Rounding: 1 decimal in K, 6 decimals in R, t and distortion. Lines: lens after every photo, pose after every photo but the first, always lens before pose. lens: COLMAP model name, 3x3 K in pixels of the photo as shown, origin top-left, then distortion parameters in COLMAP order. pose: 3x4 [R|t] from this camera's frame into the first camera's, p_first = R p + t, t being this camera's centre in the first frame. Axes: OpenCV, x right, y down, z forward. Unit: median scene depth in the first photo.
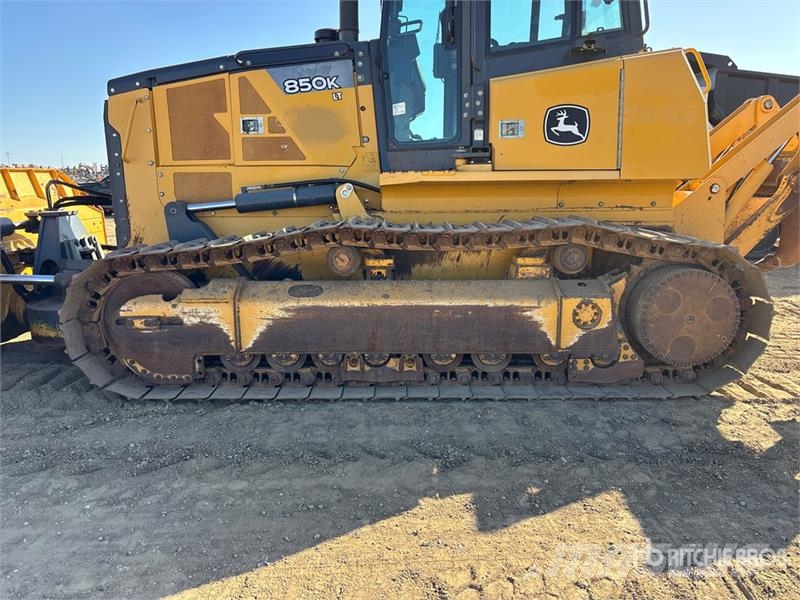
lens RADIAL K [[614.7, 0, 400.0], [0, 614.7, 300.0], [0, 0, 1]] dist [0.010099, -0.003155]
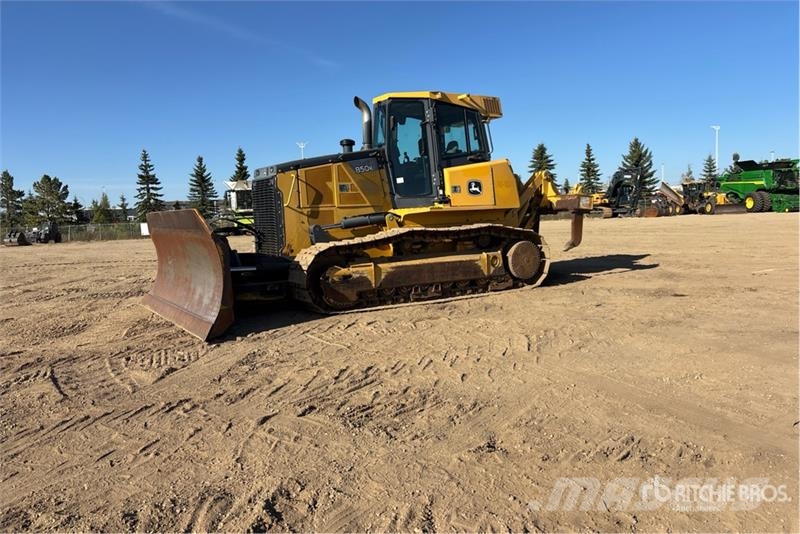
lens RADIAL K [[623.5, 0, 400.0], [0, 623.5, 267.0], [0, 0, 1]] dist [0.040737, -0.002584]
pose [[0.850600, -0.068958, 0.521272, -1.280843], [0.134387, 0.986949, -0.088728, 0.208343], [-0.508350, 0.145524, 0.848766, -0.912333]]
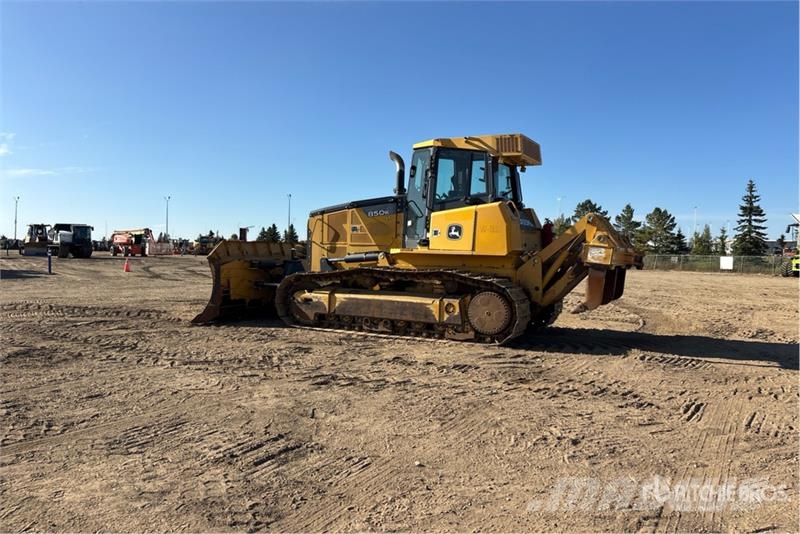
lens RADIAL K [[623.5, 0, 400.0], [0, 623.5, 267.0], [0, 0, 1]] dist [0.040737, -0.002584]
pose [[0.885827, 0.044067, -0.461919, 1.184741], [-0.122456, 0.982390, -0.141116, 0.219977], [0.447566, 0.181569, 0.875624, -1.196135]]
